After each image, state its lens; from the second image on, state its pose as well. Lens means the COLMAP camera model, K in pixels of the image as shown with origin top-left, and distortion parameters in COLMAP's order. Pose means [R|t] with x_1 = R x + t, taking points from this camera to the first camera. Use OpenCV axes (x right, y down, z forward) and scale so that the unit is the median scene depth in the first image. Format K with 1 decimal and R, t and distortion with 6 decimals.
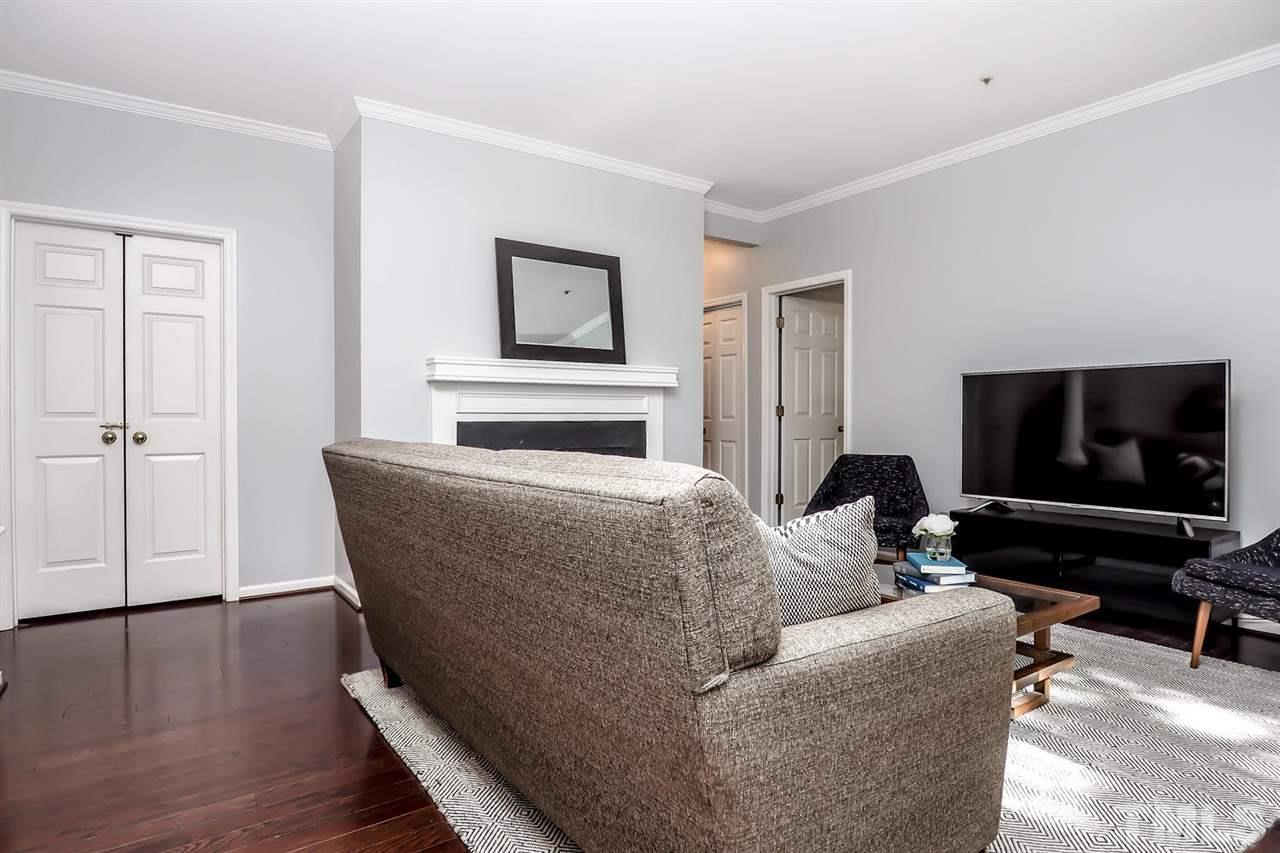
lens RADIAL K [[723.9, 0, 626.2], [0, 723.9, 434.5], [0, 0, 1]] dist [-0.020178, -0.000819]
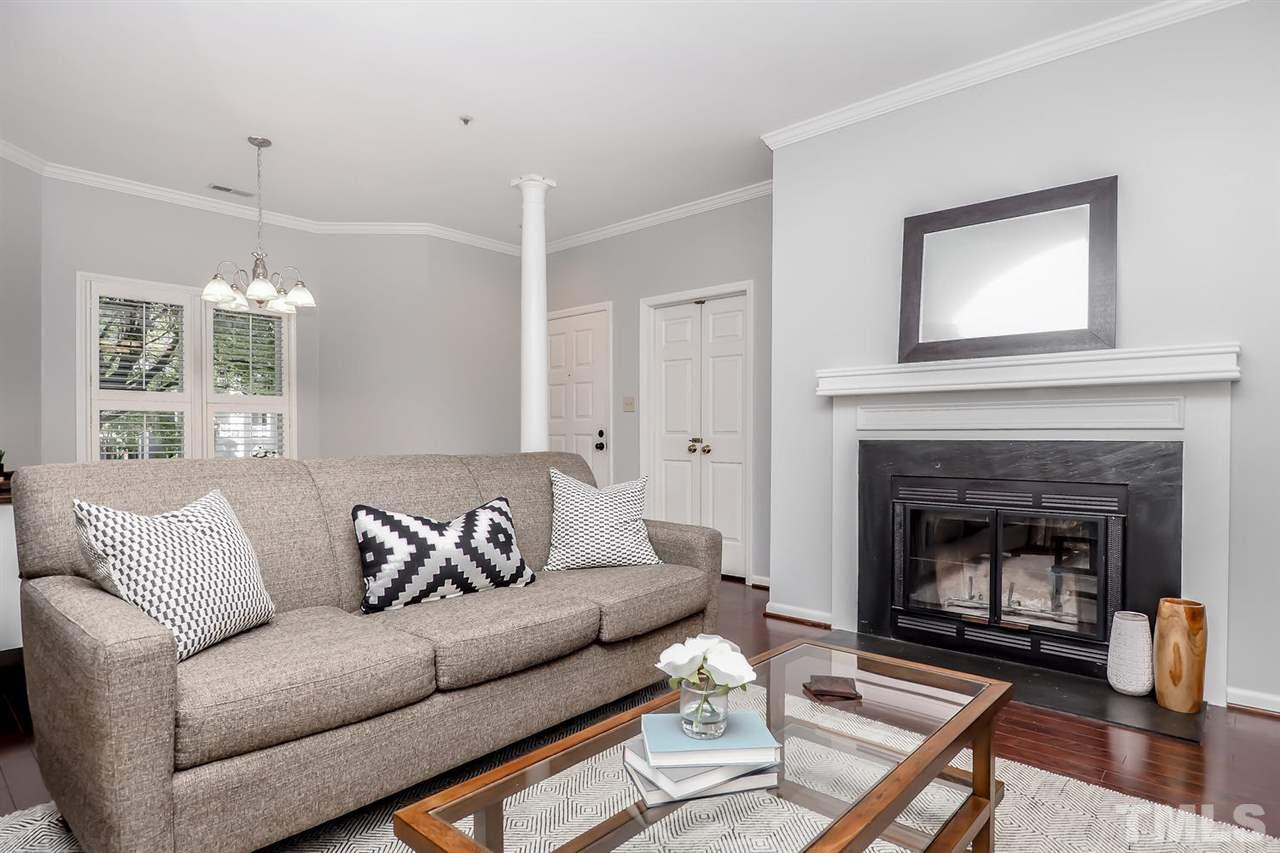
lens RADIAL K [[689.6, 0, 637.5], [0, 689.6, 447.7], [0, 0, 1]] dist [-0.000970, -0.001042]
pose [[0.231084, 0.020637, -0.972715, 0.565945], [-0.025135, 0.999568, 0.015236, -0.014165], [0.972609, 0.020928, 0.231503, 0.566533]]
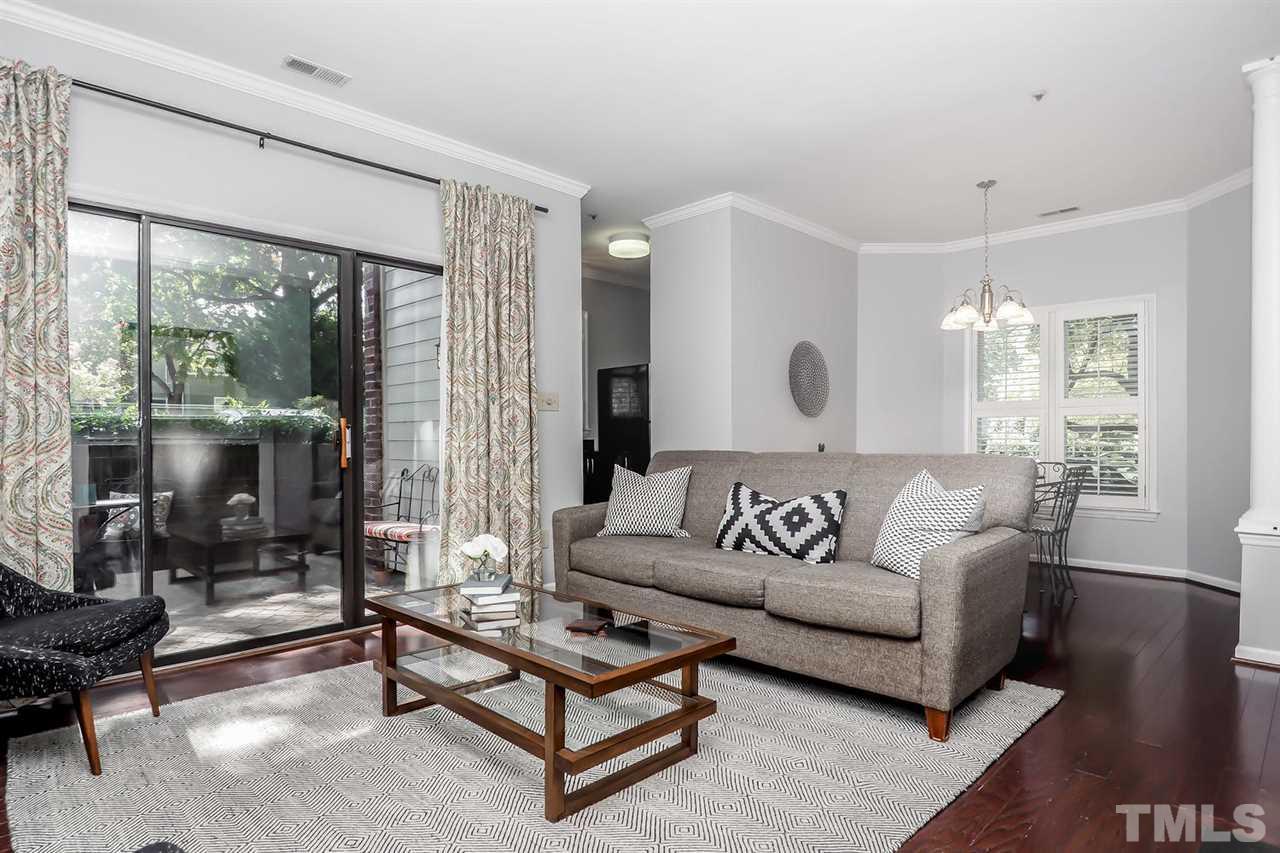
lens RADIAL K [[689.6, 0, 637.5], [0, 689.6, 447.7], [0, 0, 1]] dist [-0.000970, -0.001042]
pose [[-0.980783, 0.010207, -0.194836, 0.271117], [0.002446, 0.999195, 0.040030, -0.031713], [0.195088, 0.038784, -0.980019, 1.292011]]
